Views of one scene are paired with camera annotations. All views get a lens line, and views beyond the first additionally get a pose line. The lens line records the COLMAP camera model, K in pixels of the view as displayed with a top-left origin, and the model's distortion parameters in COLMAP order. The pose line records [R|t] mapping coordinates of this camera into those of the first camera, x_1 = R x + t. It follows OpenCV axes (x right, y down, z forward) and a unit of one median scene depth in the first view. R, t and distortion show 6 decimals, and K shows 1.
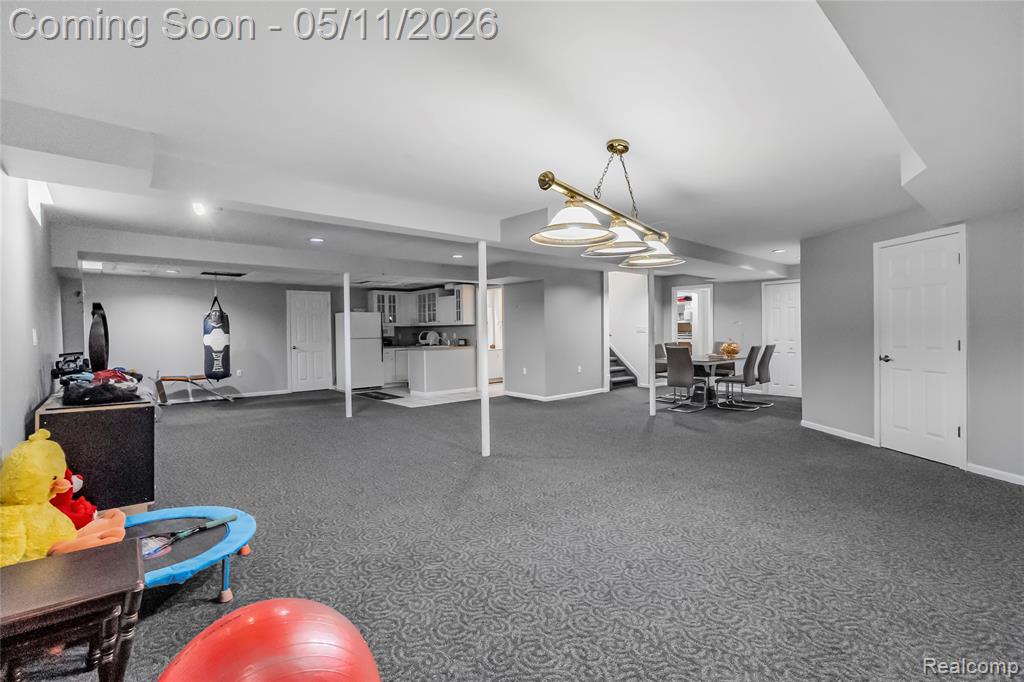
lens RADIAL K [[462.6, 0, 511.4], [0, 462.6, 339.3], [0, 0, 1]] dist [-0.003286, -0.000137]
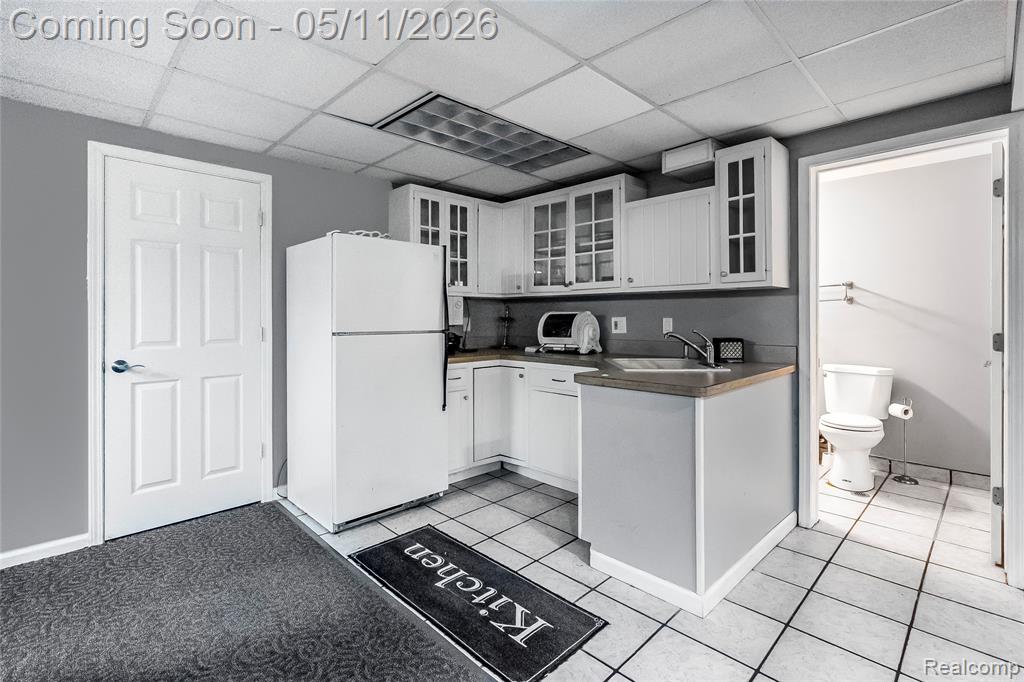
lens RADIAL K [[462.6, 0, 507.7], [0, 462.6, 324.0], [0, 0, 1]] dist [-0.003286, -0.000137]
pose [[0.998231, 0.017496, 0.056818, -0.246926], [-0.017154, 0.999832, -0.006498, -0.005385], [-0.056922, 0.005512, 0.998363, 0.674021]]
